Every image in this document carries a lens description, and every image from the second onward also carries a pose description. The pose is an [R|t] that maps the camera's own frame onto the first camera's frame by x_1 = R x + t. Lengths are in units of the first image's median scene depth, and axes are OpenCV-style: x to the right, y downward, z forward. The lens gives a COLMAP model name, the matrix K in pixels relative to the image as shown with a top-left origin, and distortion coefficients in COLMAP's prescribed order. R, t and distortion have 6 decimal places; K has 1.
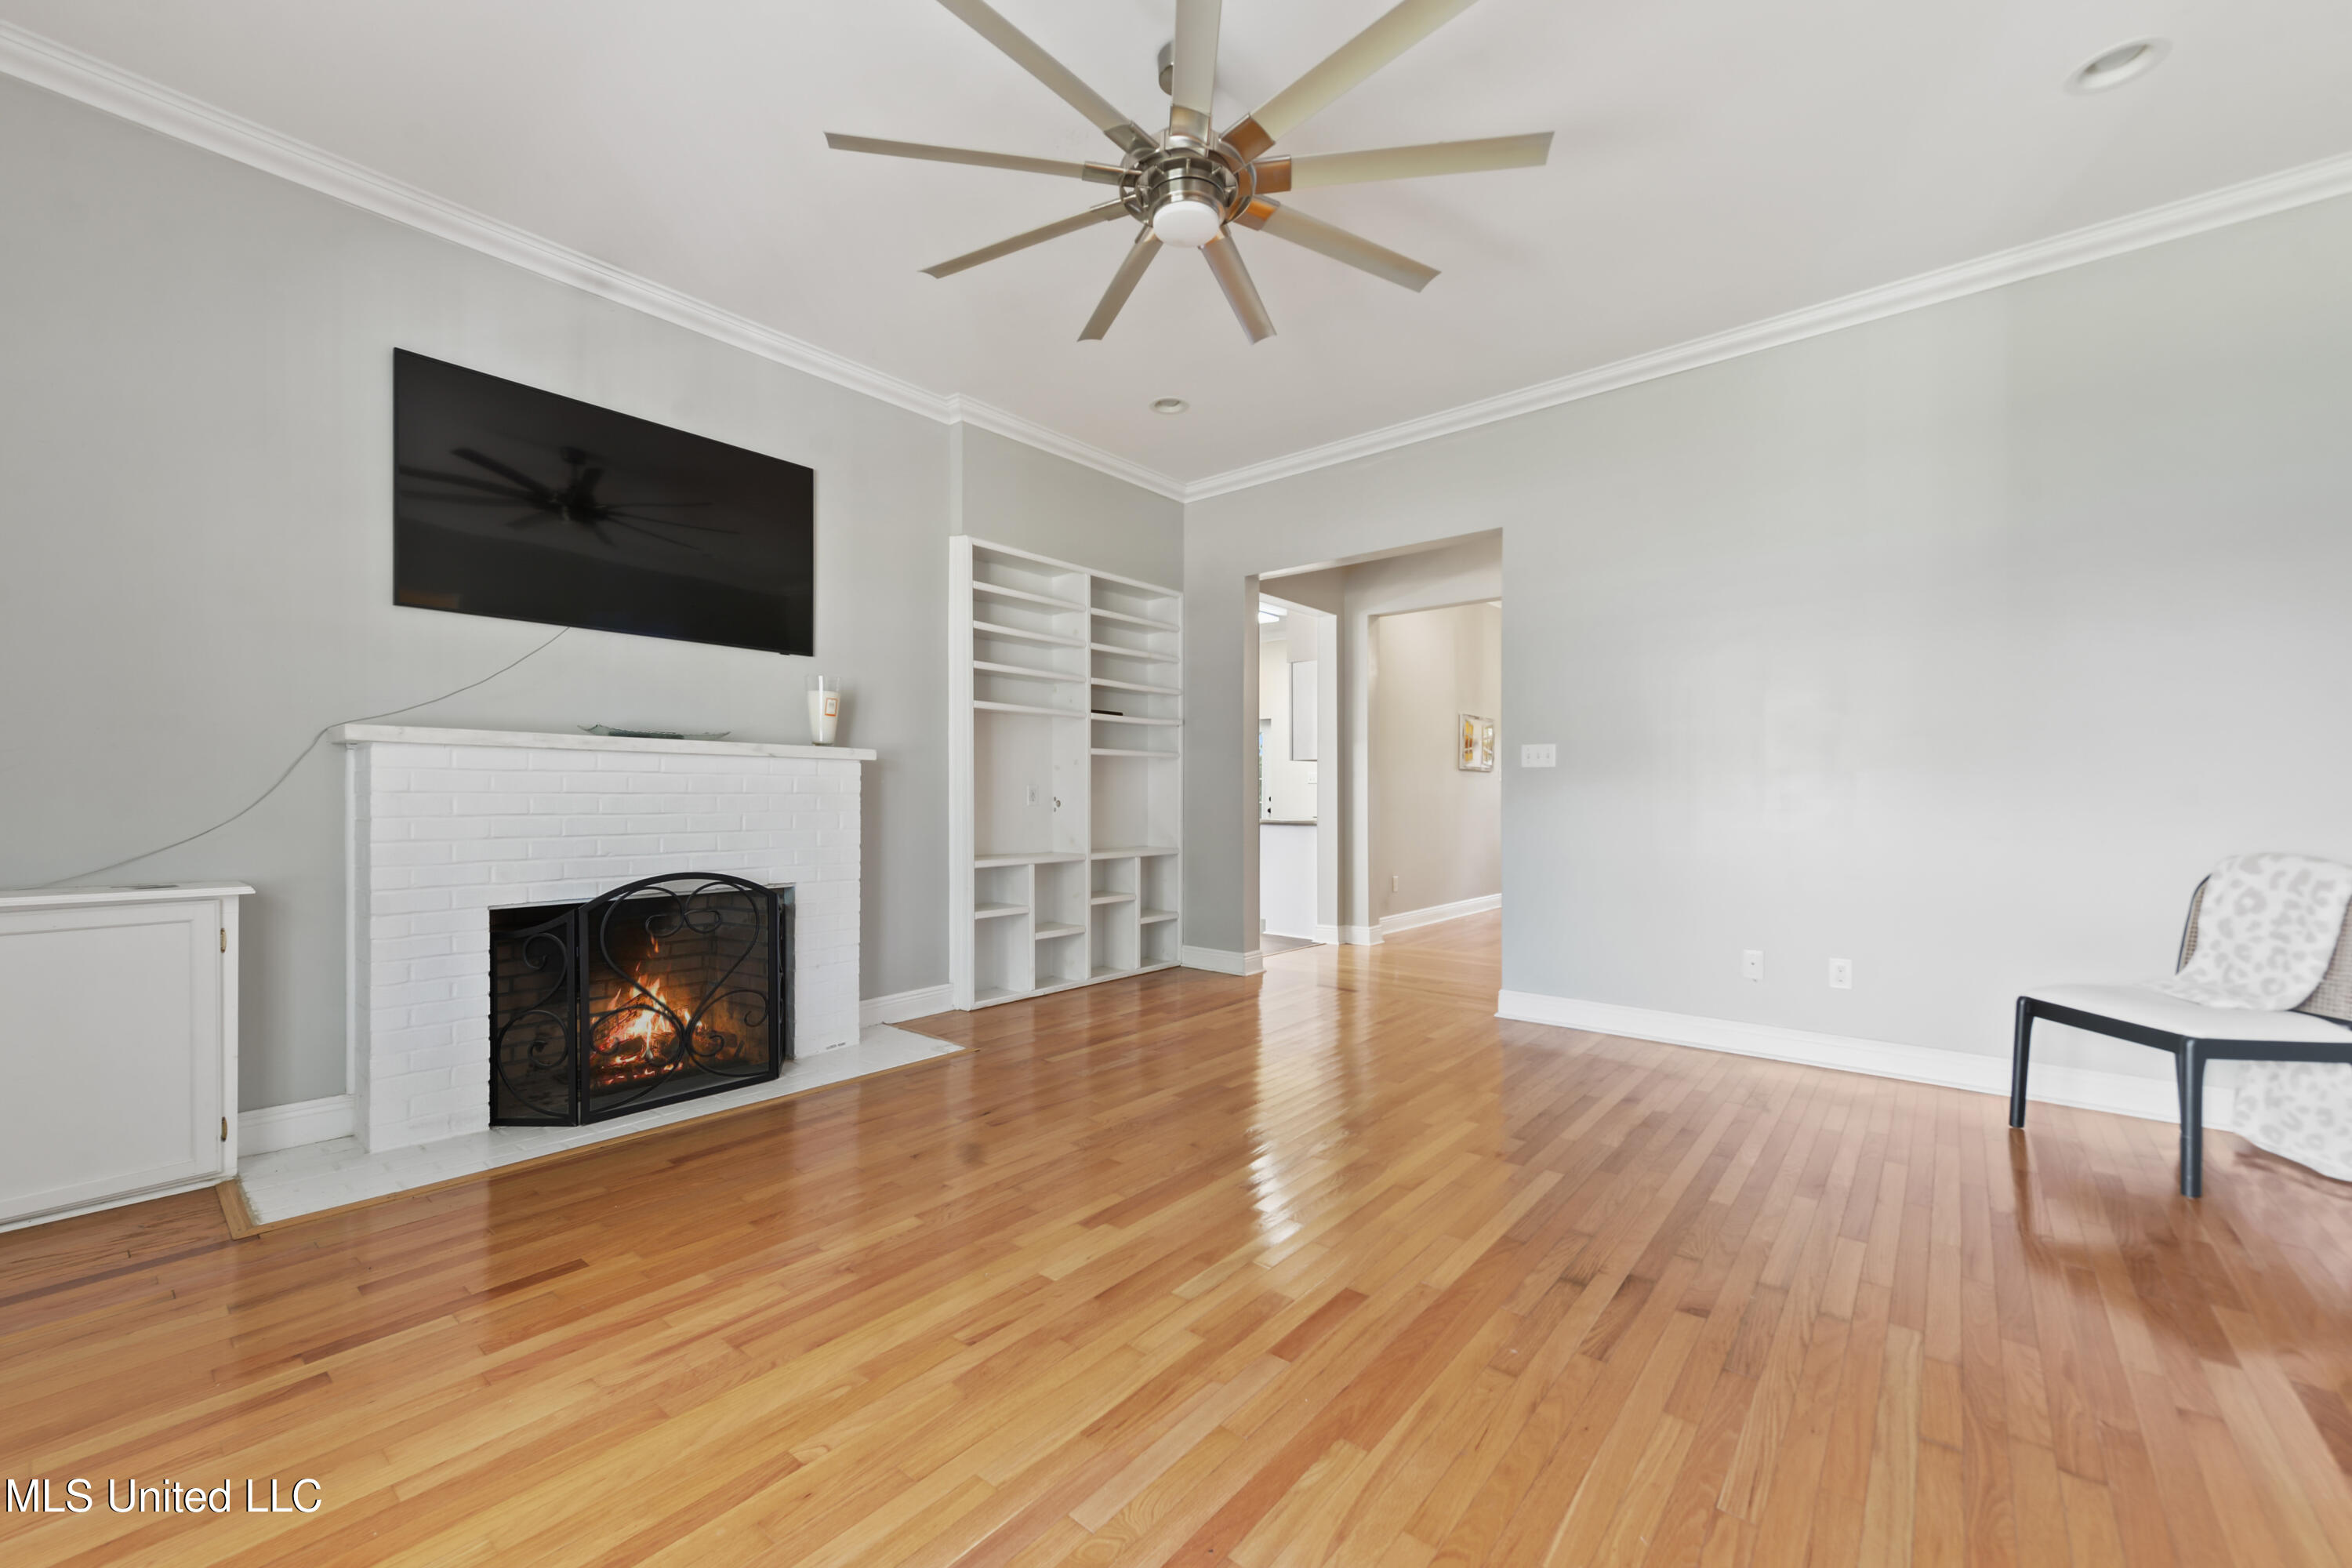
lens RADIAL K [[941.9, 0, 1174.5], [0, 941.9, 792.8], [0, 0, 1]] dist [0.010549, -0.000045]
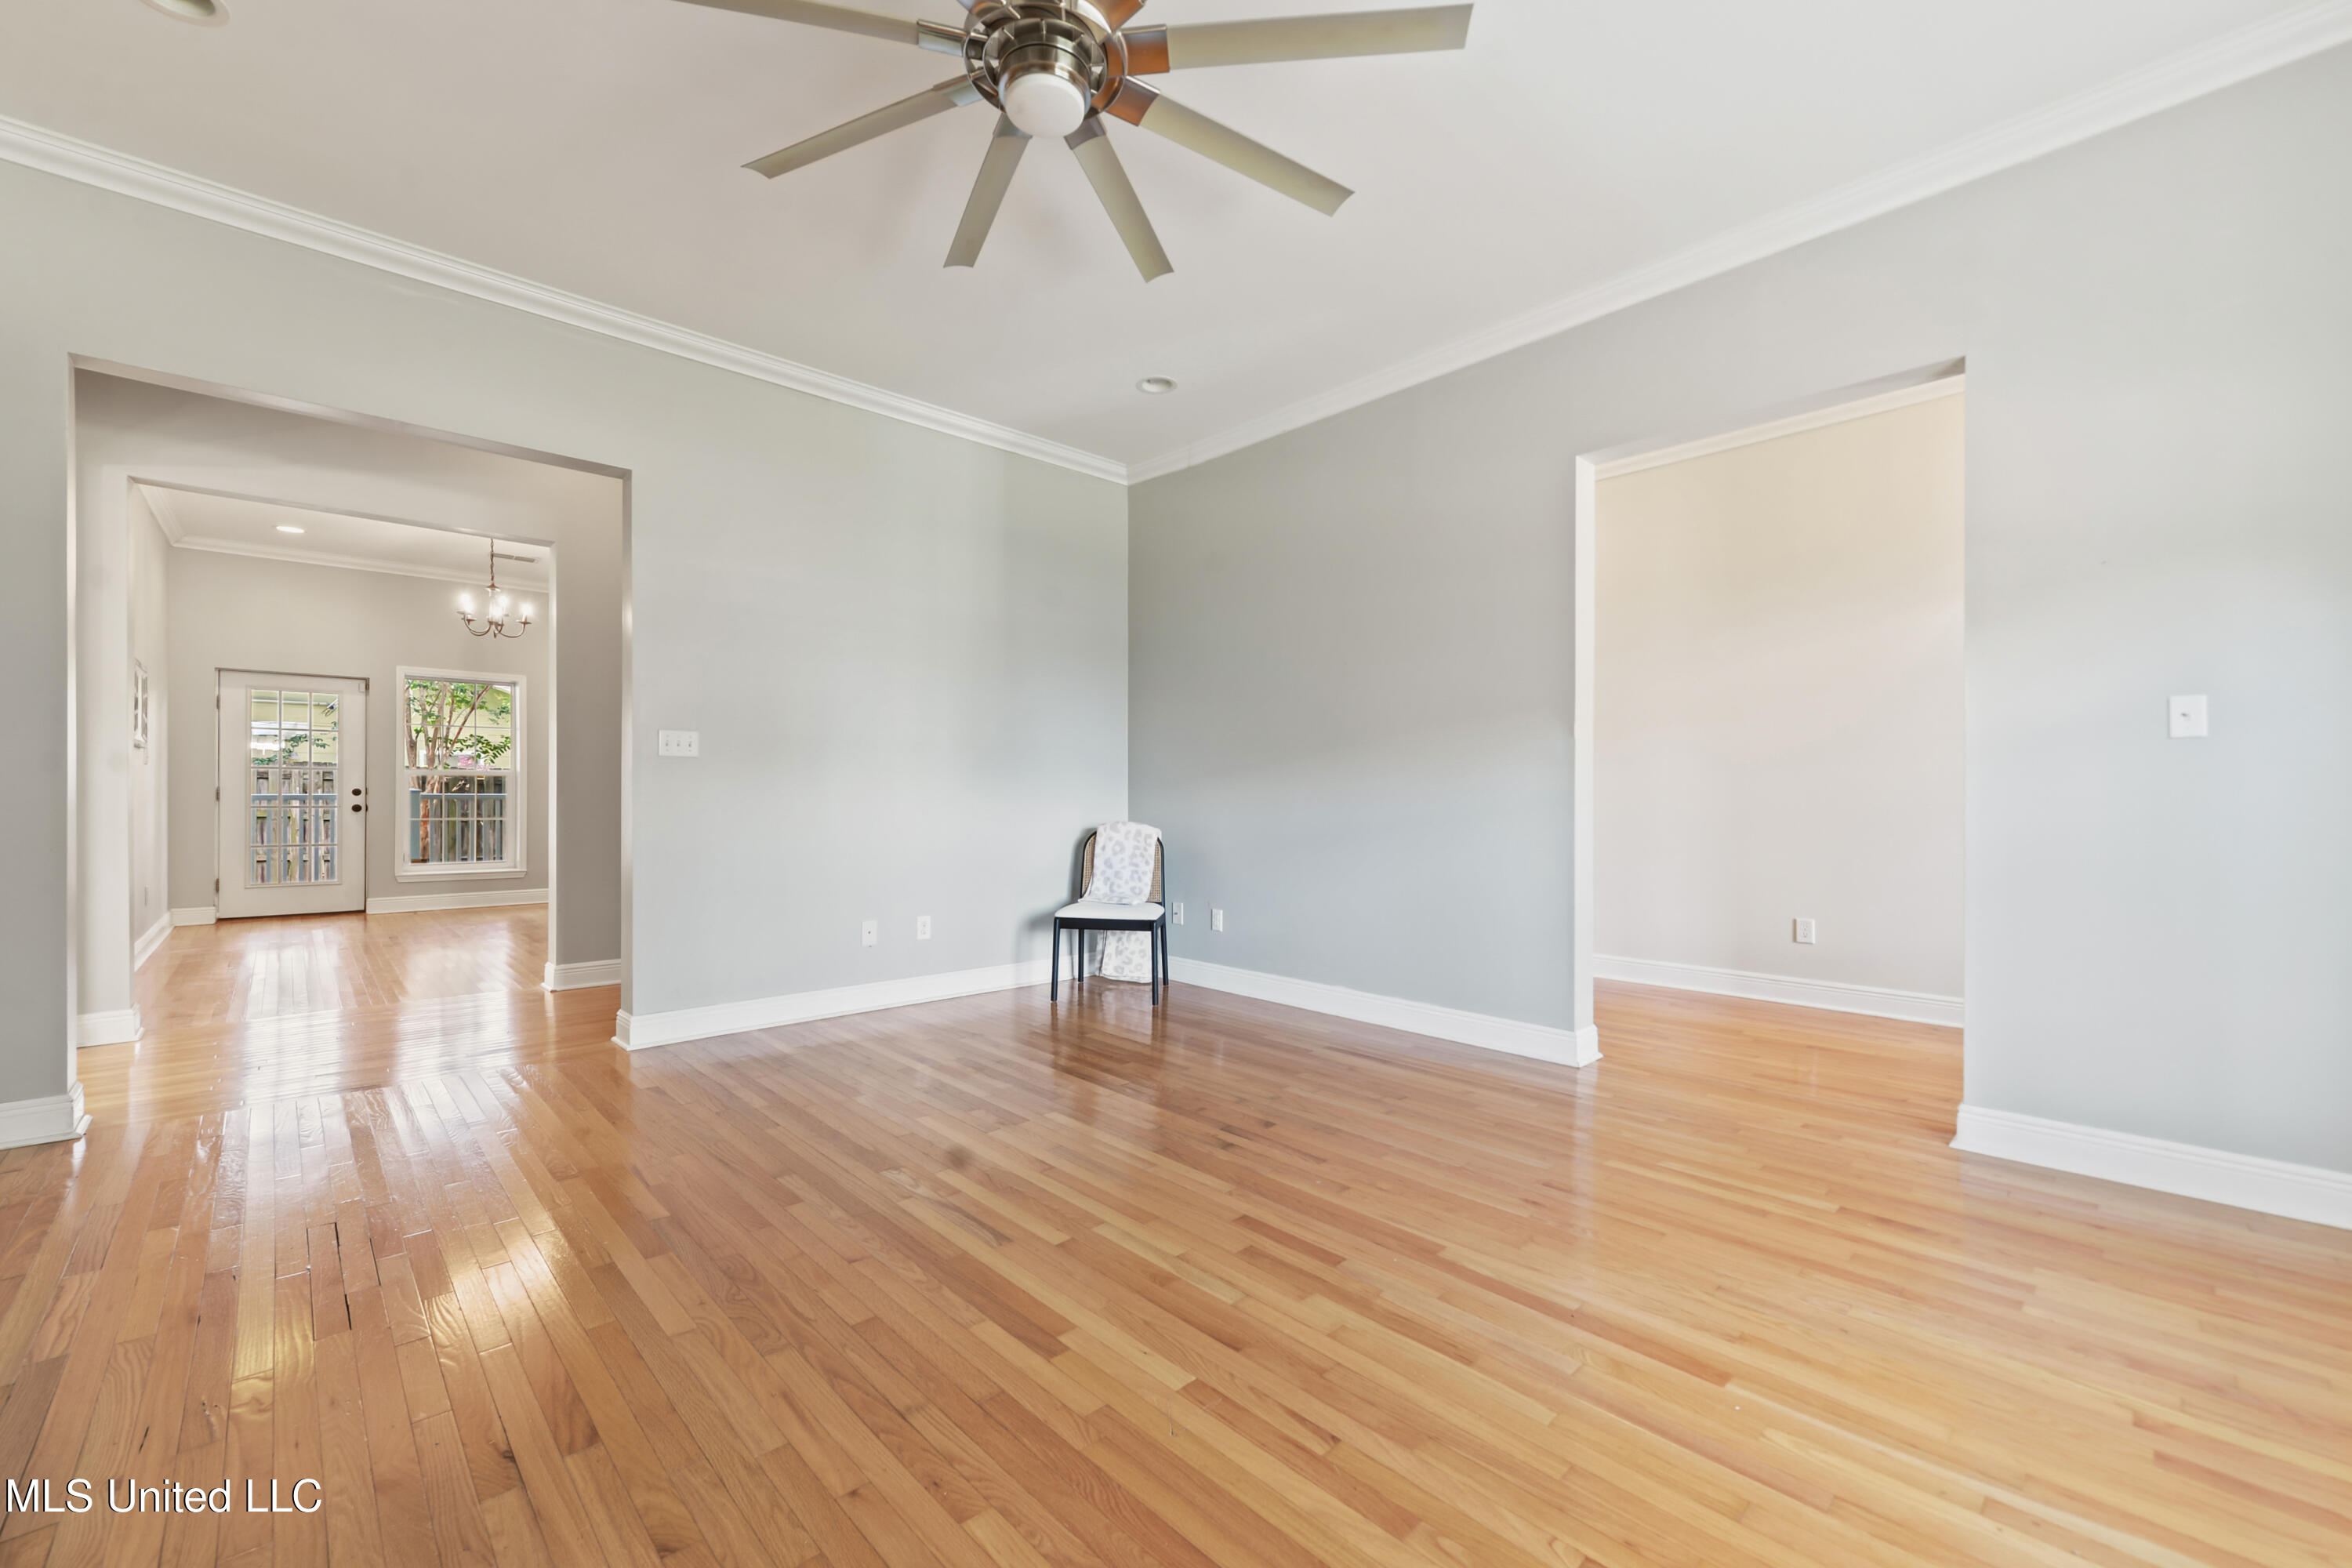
lens RADIAL K [[941.9, 0, 1161.2], [0, 941.9, 789.5], [0, 0, 1]] dist [0.010549, -0.000045]
pose [[0.130373, 0.003539, 0.991459, -0.539113], [-0.009563, 0.999952, -0.002312, 0.002809], [-0.991419, -0.009180, 0.130401, 0.526239]]
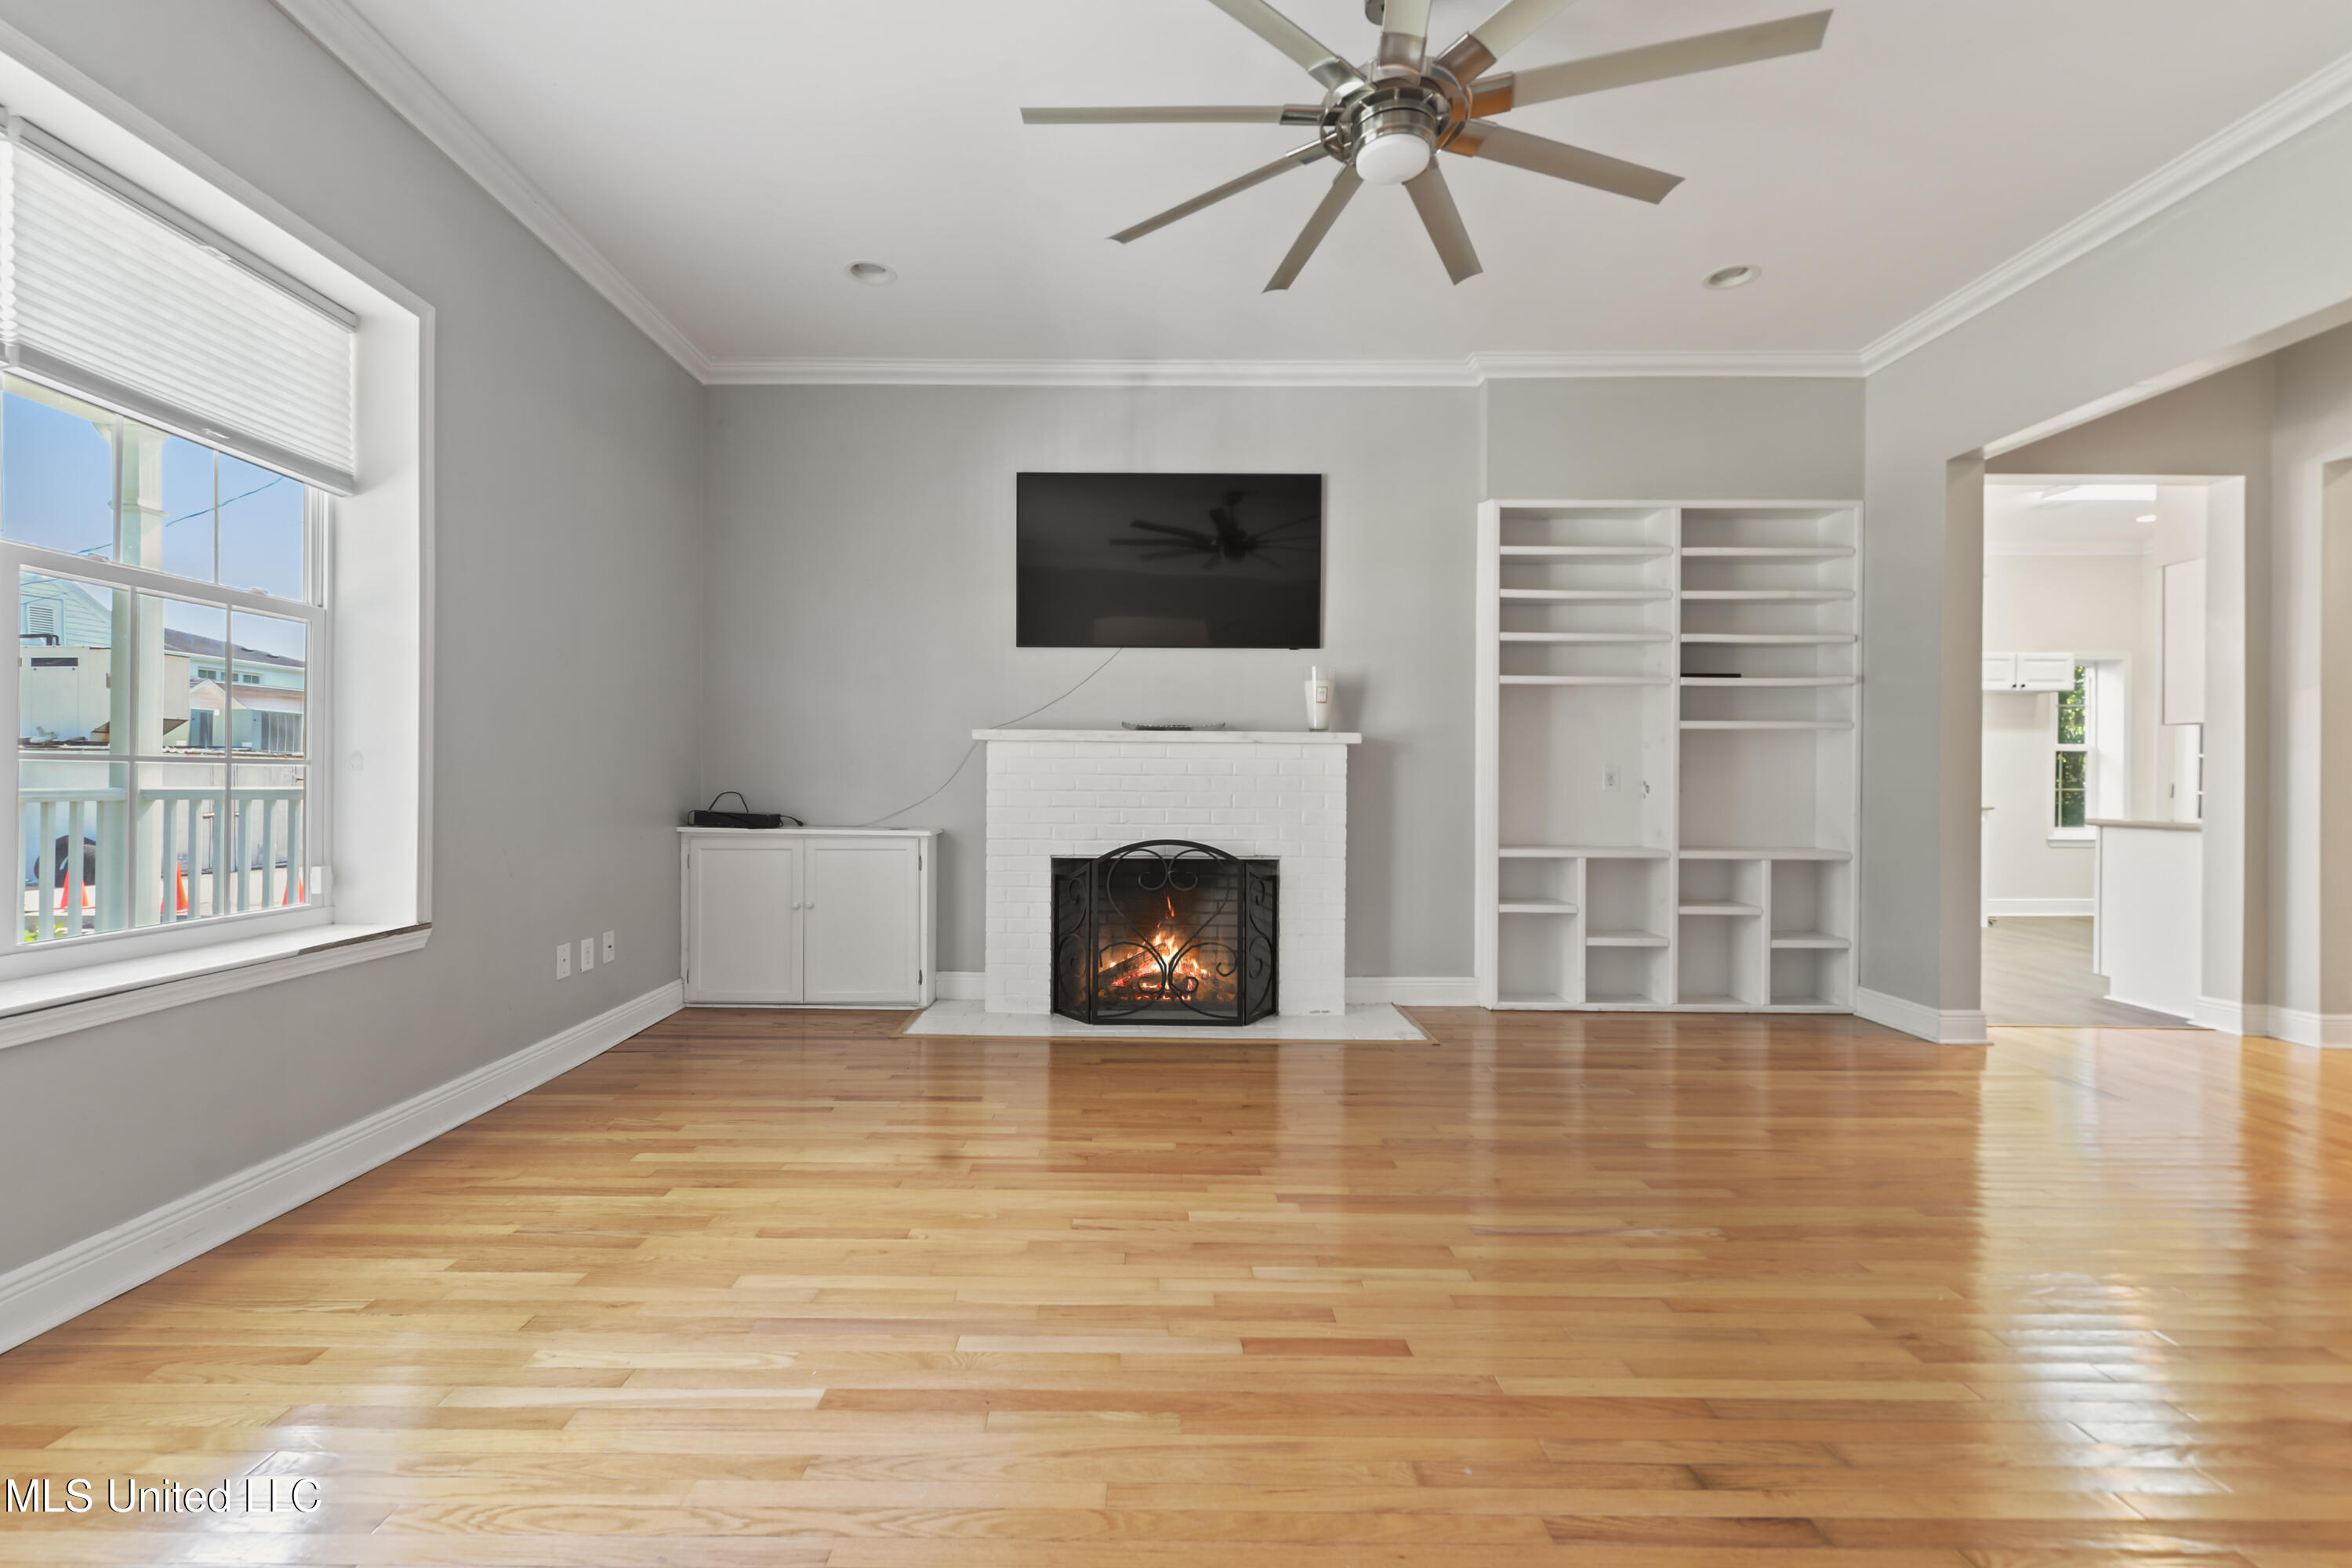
lens RADIAL K [[1014.4, 0, 1144.0], [0, 1014.4, 778.4], [0, 0, 1]] dist [0.001234, 0.000492]
pose [[0.634742, 0.002149, -0.772722, 0.420447], [-0.002880, 0.999996, 0.000415, 0.004114], [0.772719, 0.001962, 0.634745, 0.123524]]
